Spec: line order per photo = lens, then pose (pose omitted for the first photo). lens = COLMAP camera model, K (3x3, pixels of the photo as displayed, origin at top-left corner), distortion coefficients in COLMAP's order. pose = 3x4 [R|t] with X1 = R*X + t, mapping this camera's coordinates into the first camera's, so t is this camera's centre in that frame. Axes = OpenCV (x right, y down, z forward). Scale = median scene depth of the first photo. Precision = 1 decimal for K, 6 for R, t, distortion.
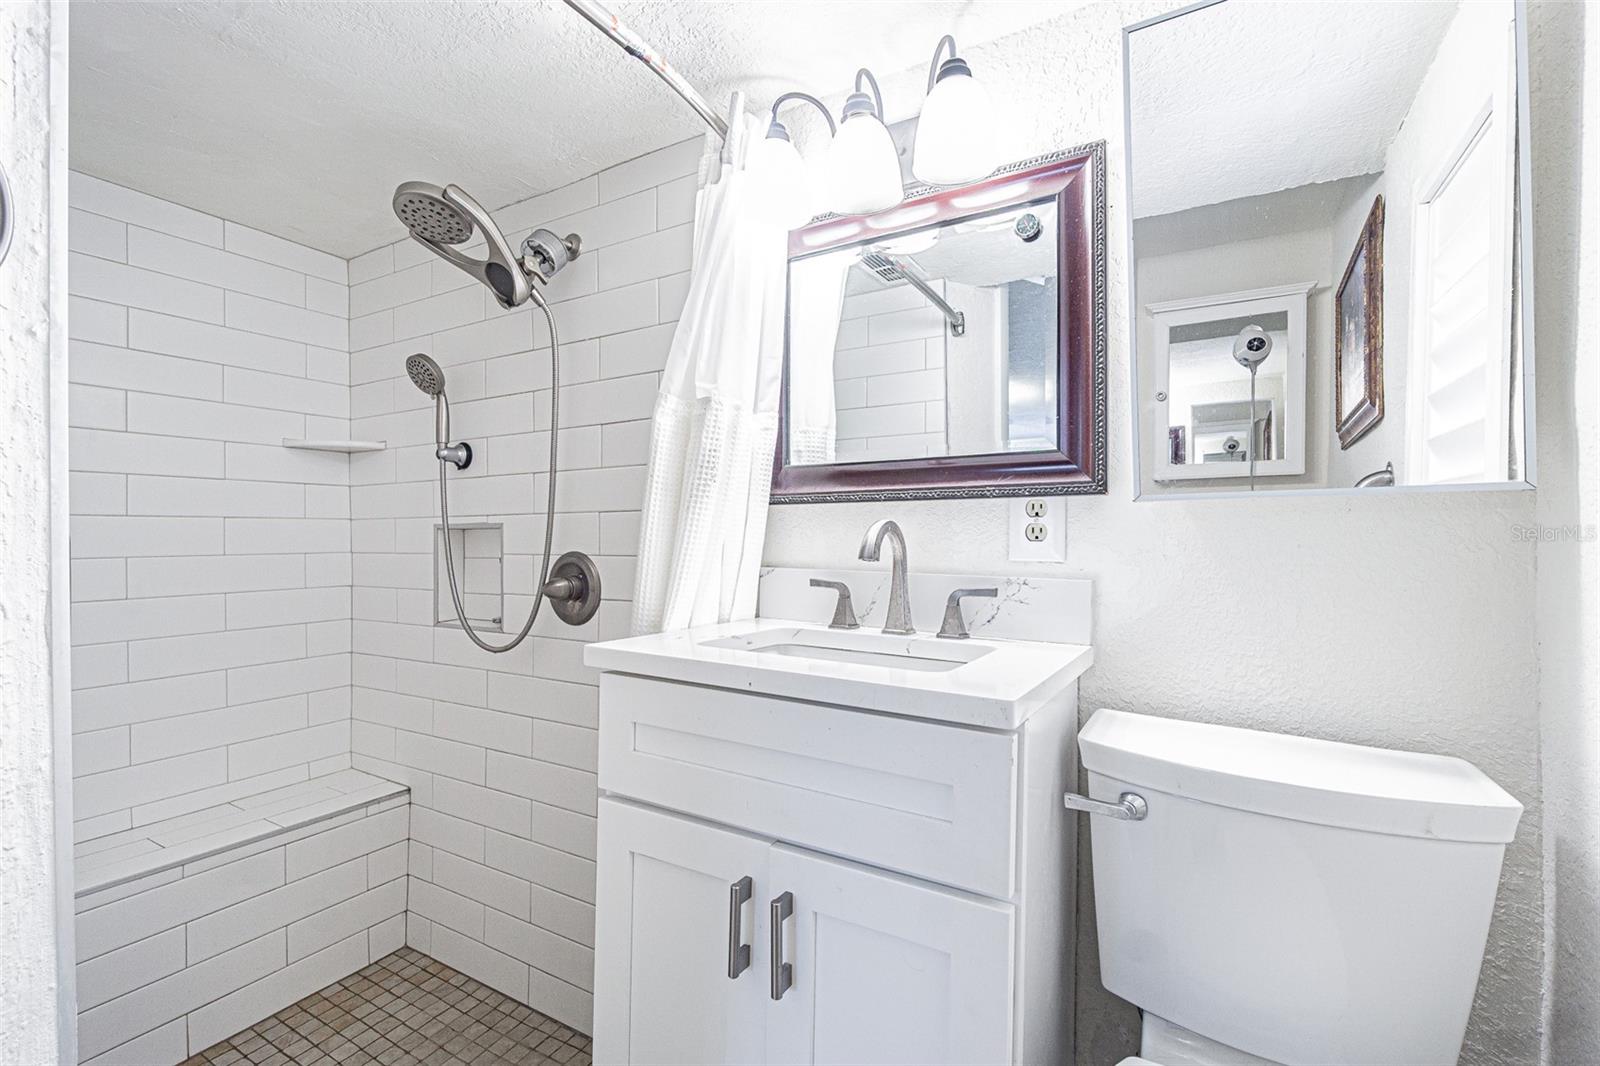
lens RADIAL K [[707.7, 0, 796.8], [0, 707.7, 534.6], [0, 0, 1]] dist [-0.004479, 0.000236]
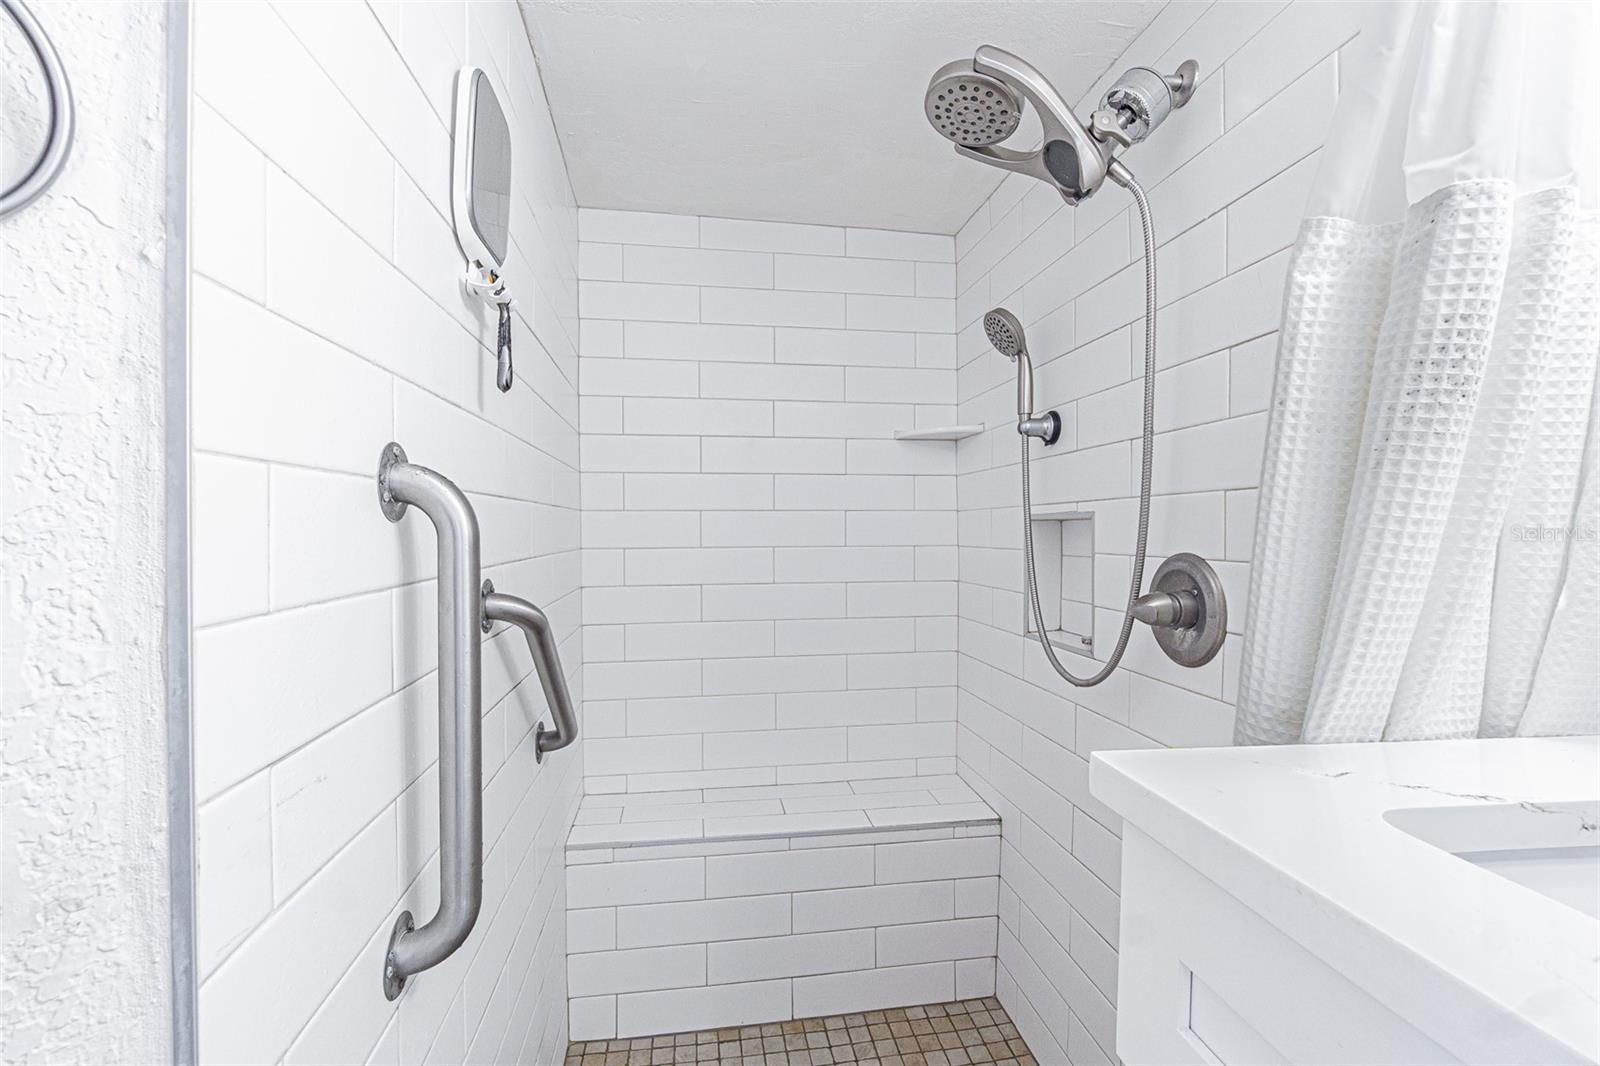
lens RADIAL K [[707.7, 0, 796.8], [0, 707.7, 534.6], [0, 0, 1]] dist [-0.004479, 0.000236]
pose [[0.616033, 0.007997, -0.787680, -0.025800], [0.001260, 0.999937, 0.011138, -0.000725], [0.787720, -0.007854, 0.615984, 0.349901]]
